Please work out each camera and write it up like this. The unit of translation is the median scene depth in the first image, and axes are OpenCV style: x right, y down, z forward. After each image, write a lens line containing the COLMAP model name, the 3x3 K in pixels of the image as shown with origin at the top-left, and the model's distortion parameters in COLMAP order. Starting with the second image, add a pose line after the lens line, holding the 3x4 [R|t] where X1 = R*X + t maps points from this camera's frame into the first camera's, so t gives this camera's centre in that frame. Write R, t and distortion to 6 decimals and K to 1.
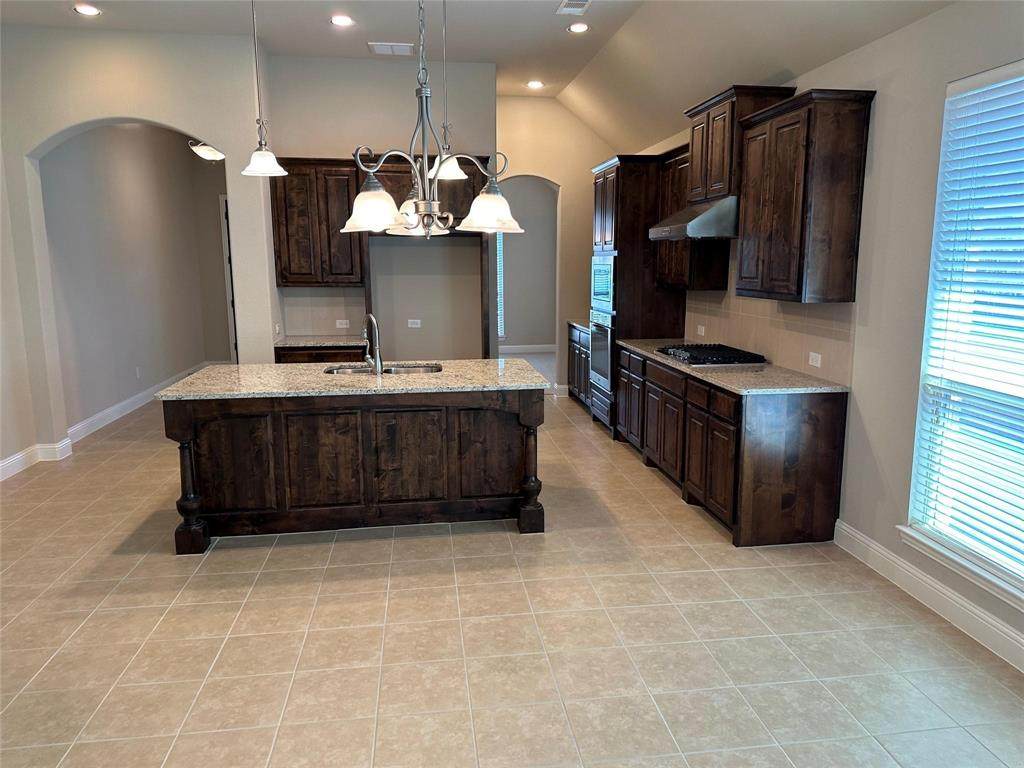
lens RADIAL K [[728.7, 0, 515.5], [0, 728.7, 383.1], [0, 0, 1]] dist [0.023081, 0.000855]
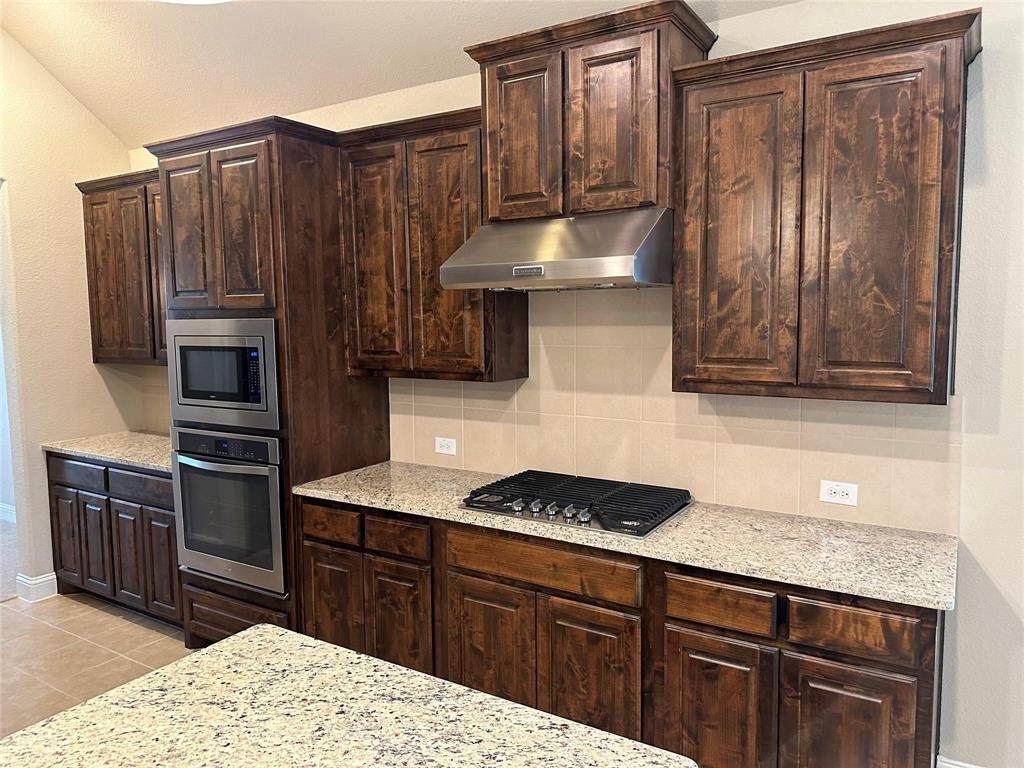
lens RADIAL K [[728.7, 0, 510.9], [0, 728.7, 379.3], [0, 0, 1]] dist [0.023081, 0.000855]
pose [[0.639228, -0.081984, 0.764635, -0.158757], [0.140684, 0.989988, -0.011464, -0.118894], [-0.756040, 0.114900, 0.644362, 0.631431]]
